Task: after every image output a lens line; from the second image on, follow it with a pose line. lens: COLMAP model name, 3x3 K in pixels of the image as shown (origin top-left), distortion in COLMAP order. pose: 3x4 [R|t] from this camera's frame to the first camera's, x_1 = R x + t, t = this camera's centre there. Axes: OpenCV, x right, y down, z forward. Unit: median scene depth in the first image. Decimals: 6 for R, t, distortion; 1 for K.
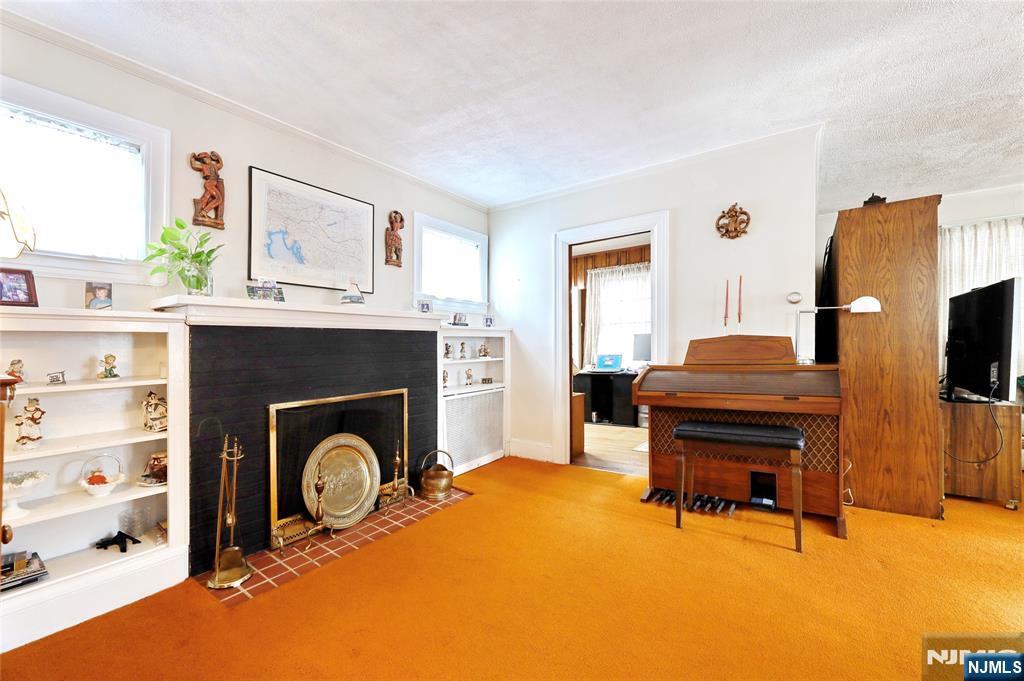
lens RADIAL K [[415.6, 0, 515.9], [0, 415.6, 349.4], [0, 0, 1]] dist [0.000532, 0.000238]
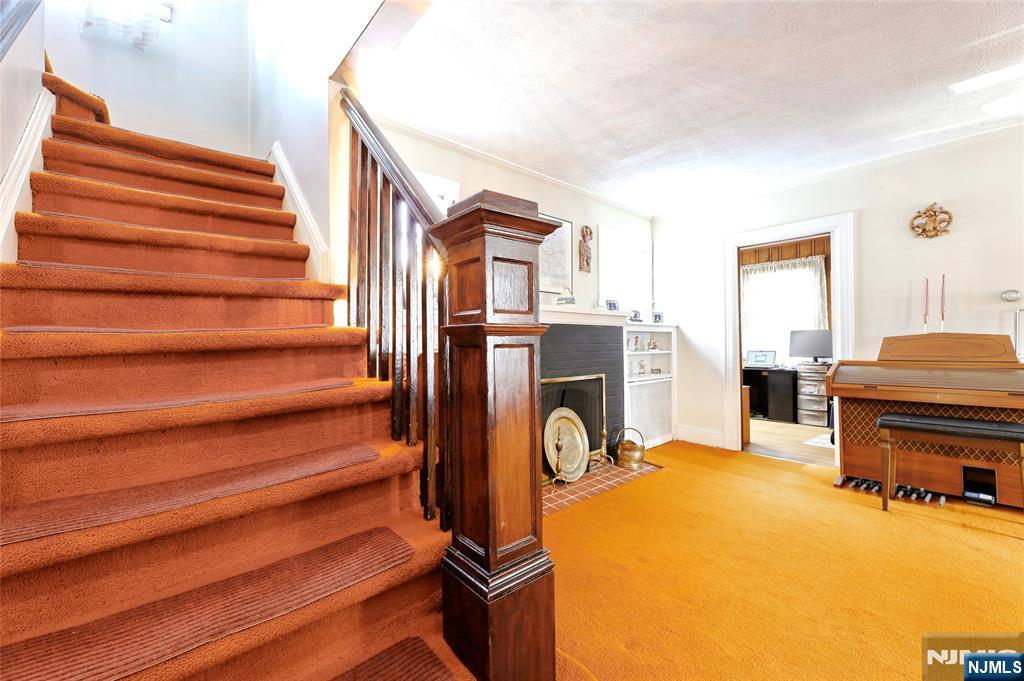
lens RADIAL K [[415.6, 0, 508.7], [0, 415.6, 332.8], [0, 0, 1]] dist [0.000532, 0.000238]
pose [[0.971858, 0.011219, -0.235300, -0.252702], [-0.017330, 0.999564, -0.023923, 0.008708], [0.234929, 0.027328, 0.971628, -0.236772]]
